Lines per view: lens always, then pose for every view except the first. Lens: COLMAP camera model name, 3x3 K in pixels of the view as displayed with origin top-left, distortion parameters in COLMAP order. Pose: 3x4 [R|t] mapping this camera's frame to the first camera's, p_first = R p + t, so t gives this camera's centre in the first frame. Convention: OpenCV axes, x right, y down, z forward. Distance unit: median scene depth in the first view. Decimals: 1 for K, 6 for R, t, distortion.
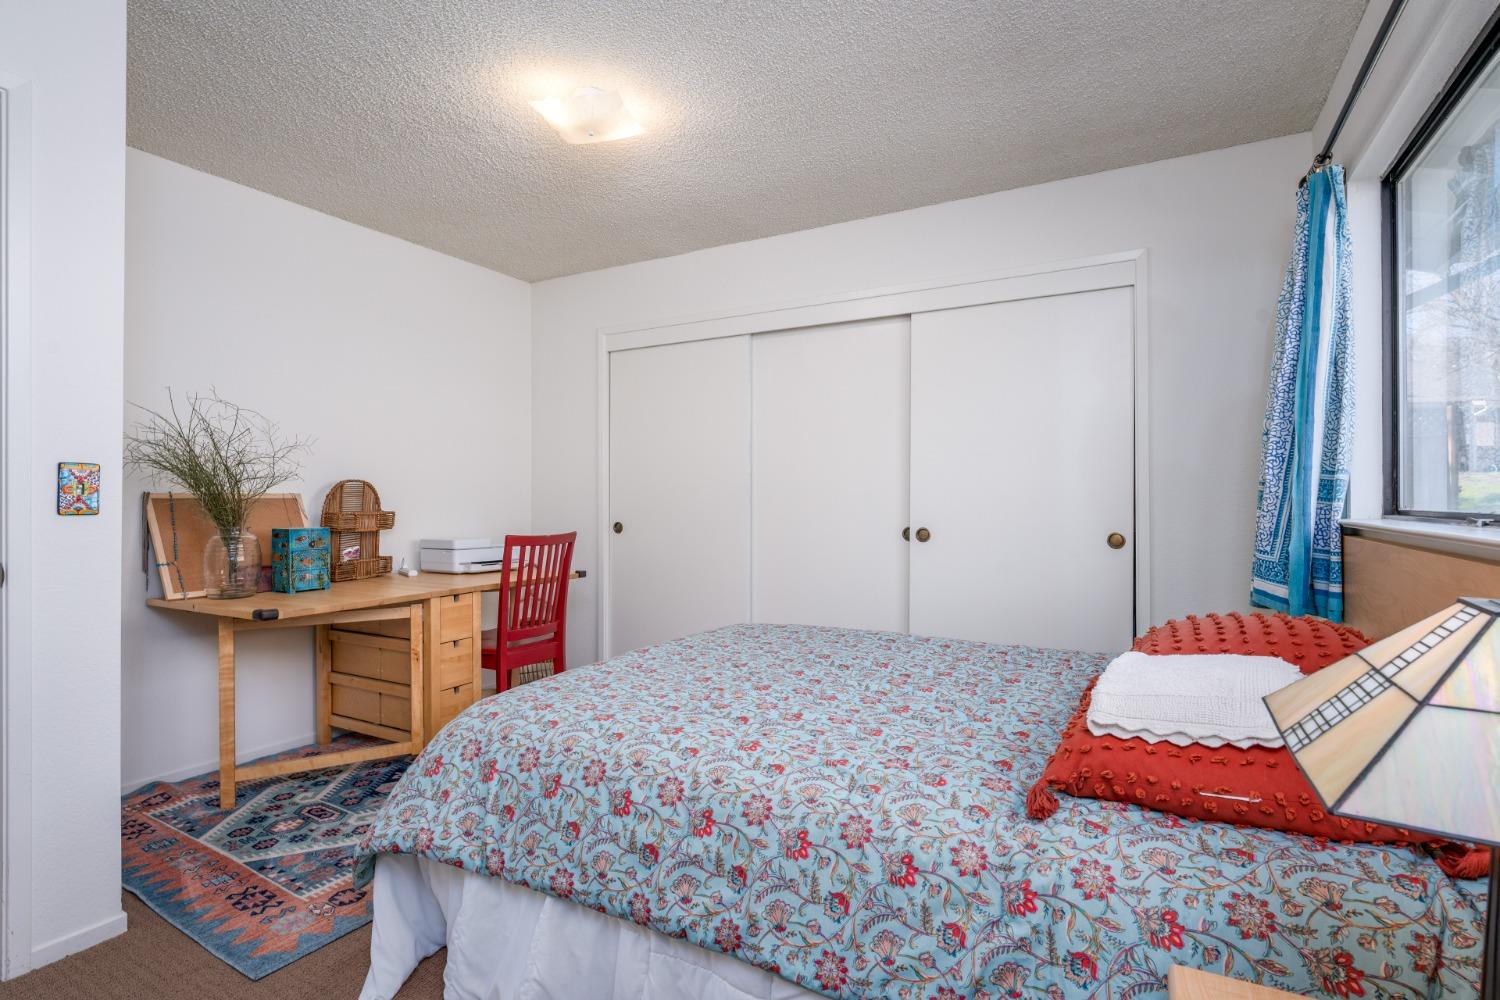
lens RADIAL K [[739.4, 0, 748.0], [0, 739.4, 497.1], [0, 0, 1]] dist [-0.002614, -0.000380]
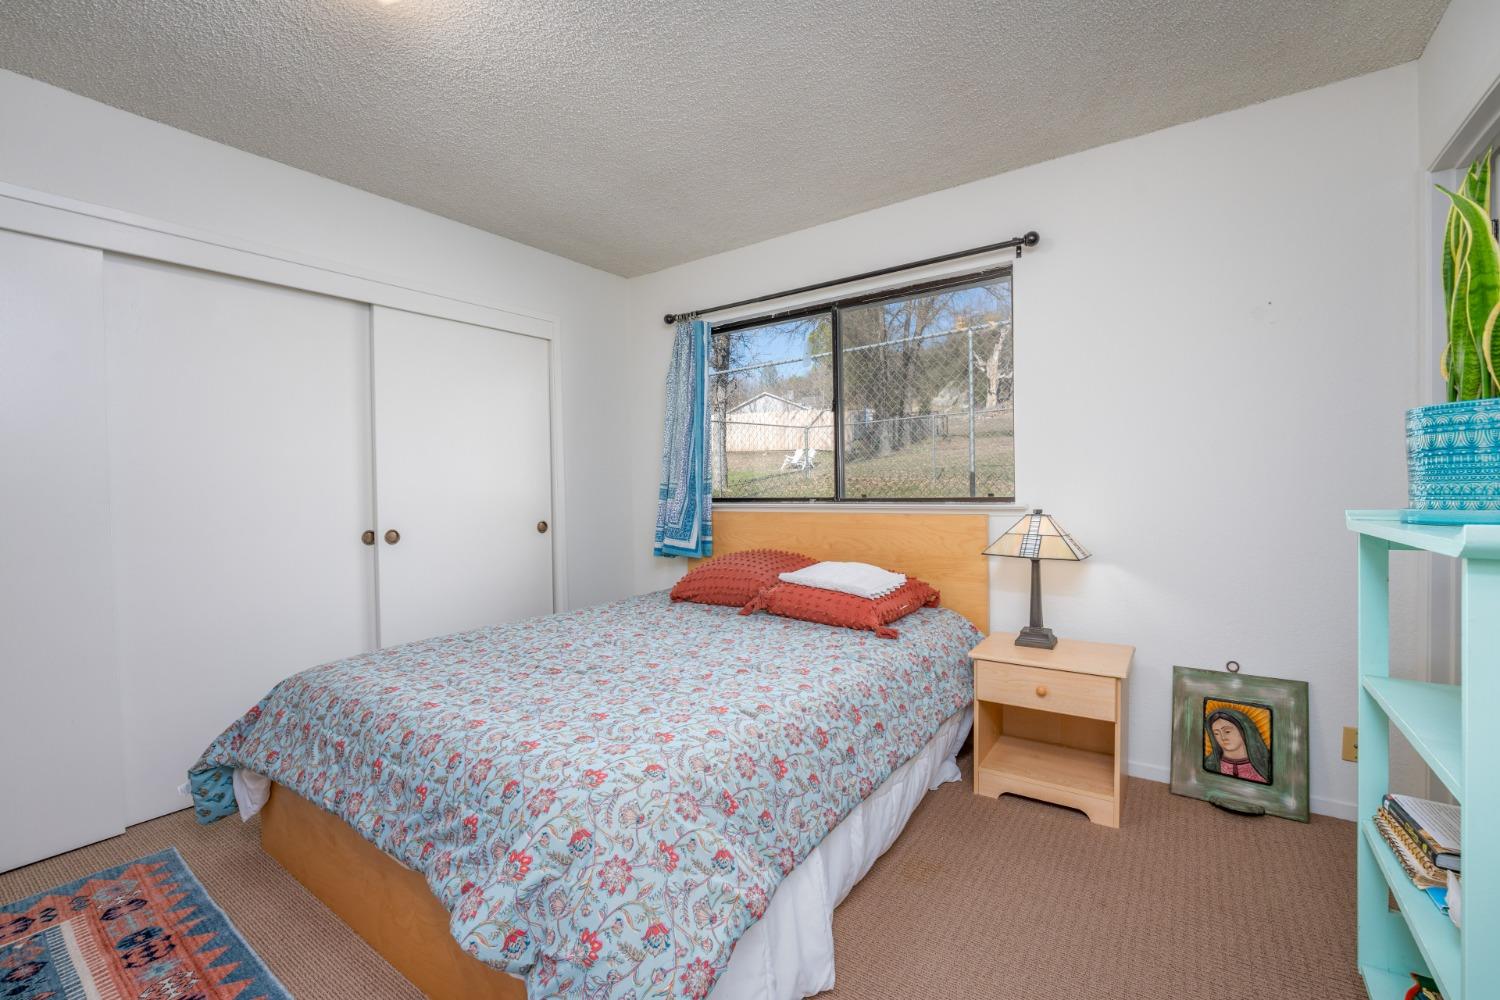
lens RADIAL K [[651.3, 0, 751.0], [0, 651.3, 496.4], [0, 0, 1]] dist [-0.002056, -0.000197]
pose [[0.096950, -0.018157, 0.995124, -1.172408], [0.014535, 0.999753, 0.016825, -0.020931], [-0.995183, 0.012833, 0.097190, 0.913929]]
